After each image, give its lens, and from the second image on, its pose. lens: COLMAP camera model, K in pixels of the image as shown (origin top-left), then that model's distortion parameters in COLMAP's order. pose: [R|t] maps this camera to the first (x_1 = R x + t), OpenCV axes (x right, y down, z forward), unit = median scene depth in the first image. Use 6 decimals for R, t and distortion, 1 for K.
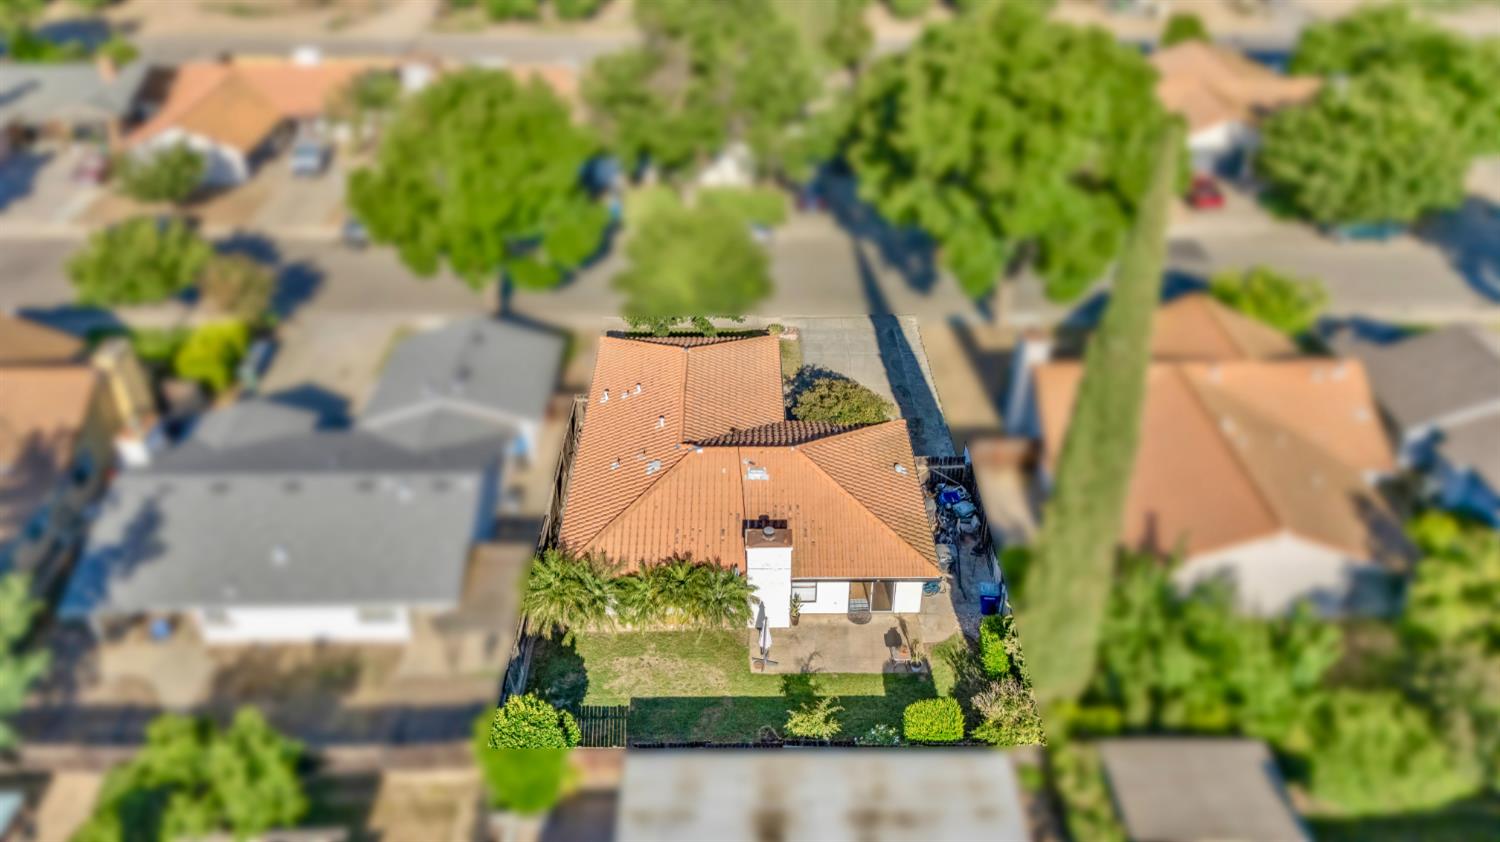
lens RADIAL K [[1103.8, 0, 750.9], [0, 1103.8, 416.4], [0, 0, 1]] dist [0.012462, 0.002444]
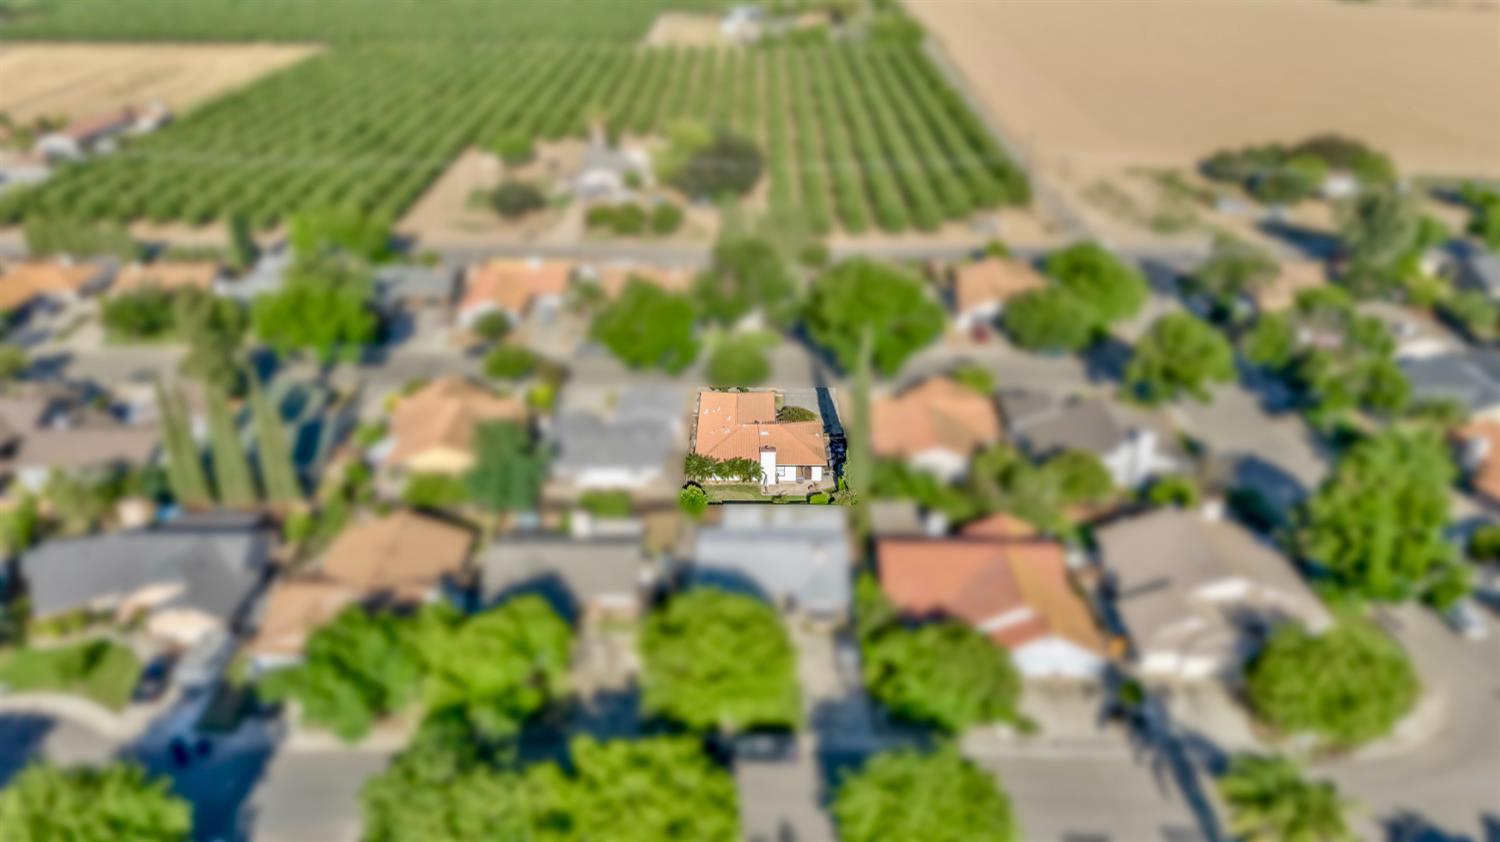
lens RADIAL K [[1103.8, 0, 752.3], [0, 1103.8, 420.4], [0, 0, 1]] dist [0.012462, 0.002444]
pose [[0.999910, 0.006404, -0.011775, 0.006463], [-0.007699, 0.993513, -0.113458, 0.300437], [0.010973, 0.113539, 0.993473, -1.598200]]
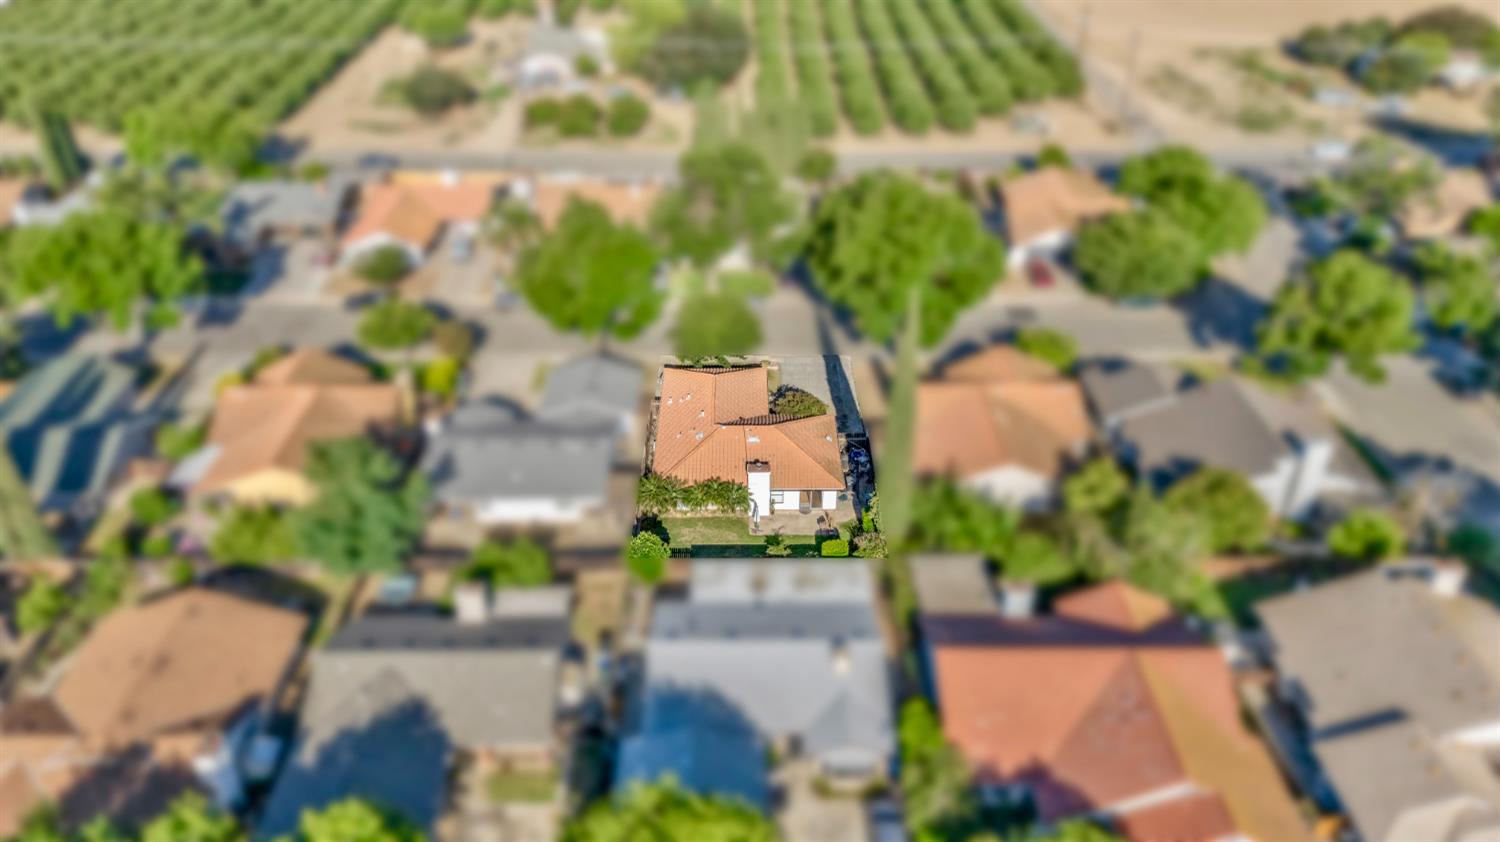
lens RADIAL K [[1103.8, 0, 747.0], [0, 1103.8, 422.0], [0, 0, 1]] dist [0.012462, 0.002444]
pose [[0.999991, 0.002341, -0.003532, 0.001231], [-0.002409, 0.999809, -0.019375, 0.052728], [0.003486, 0.019383, 0.999806, -0.835460]]
